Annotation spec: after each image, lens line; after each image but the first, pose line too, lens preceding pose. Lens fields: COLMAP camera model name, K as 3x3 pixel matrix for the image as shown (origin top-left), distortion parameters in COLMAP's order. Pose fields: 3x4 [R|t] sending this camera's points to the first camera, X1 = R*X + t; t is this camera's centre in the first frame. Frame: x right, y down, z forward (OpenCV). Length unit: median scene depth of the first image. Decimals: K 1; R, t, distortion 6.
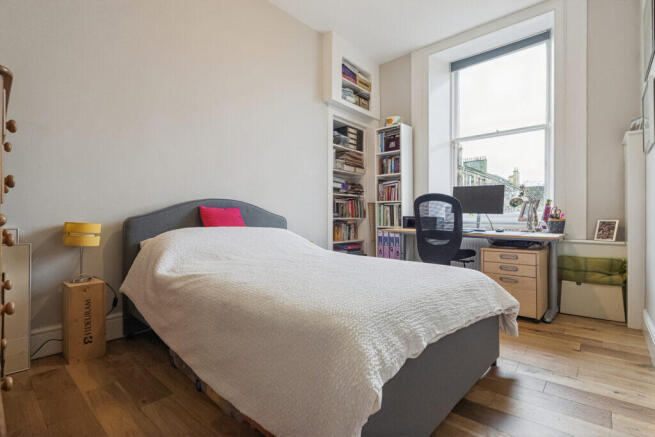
lens RADIAL K [[314.3, 0, 327.5], [0, 314.3, 218.5], [0, 0, 1]] dist [0.001560, 0.000393]
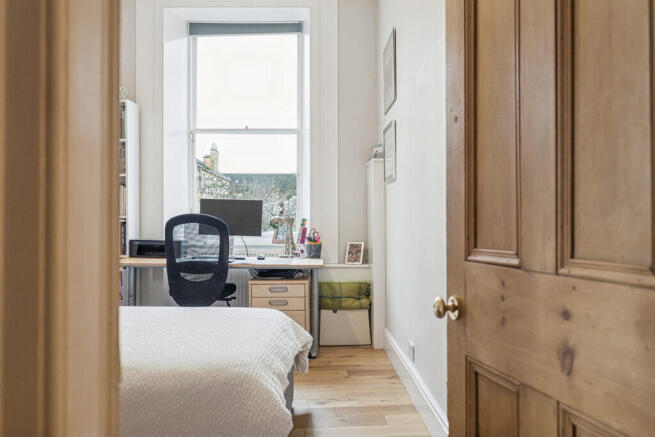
lens RADIAL K [[548.9, 0, 327.5], [0, 548.9, 218.5], [0, 0, 1]] dist [0.001754, 0.000811]
pose [[0.737817, 0.002119, 0.674998, -0.322246], [0.003080, 0.999974, -0.006505, -0.059270], [-0.674994, 0.006879, 0.737791, -0.194806]]
